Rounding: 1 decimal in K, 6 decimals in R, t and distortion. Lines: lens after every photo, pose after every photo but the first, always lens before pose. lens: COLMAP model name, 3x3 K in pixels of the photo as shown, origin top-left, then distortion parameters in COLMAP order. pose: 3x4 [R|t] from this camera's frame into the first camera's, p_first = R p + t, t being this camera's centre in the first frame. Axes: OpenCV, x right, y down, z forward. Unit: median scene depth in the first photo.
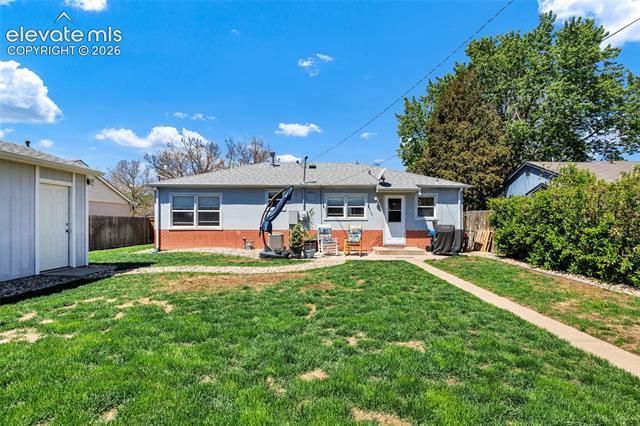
lens RADIAL K [[300.4, 0, 329.2], [0, 300.4, 216.0], [0, 0, 1]] dist [-0.011436, 0.000183]
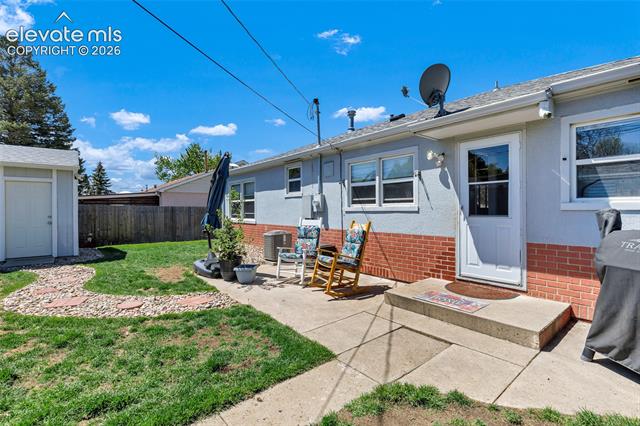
lens RADIAL K [[296.0, 0, 332.3], [0, 296.0, 203.1], [0, 0, 1]] dist [-0.003268, -0.004974]
pose [[0.642523, -0.025094, -0.765855, 0.367543], [0.015521, 0.999685, -0.019735, 0.009455], [0.766109, 0.000793, 0.642710, 0.648161]]
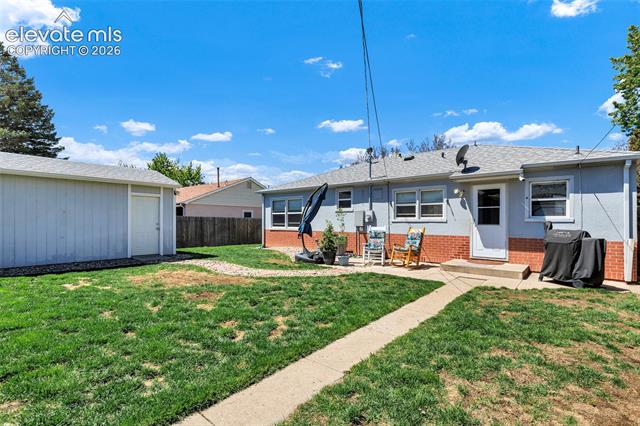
lens RADIAL K [[296.0, 0, 330.6], [0, 296.0, 223.7], [0, 0, 1]] dist [-0.003268, -0.004974]
pose [[0.760143, 0.004800, -0.649738, 0.381956], [0.006930, 0.999856, 0.015494, 0.005405], [0.649719, -0.016280, 0.760000, 0.274813]]
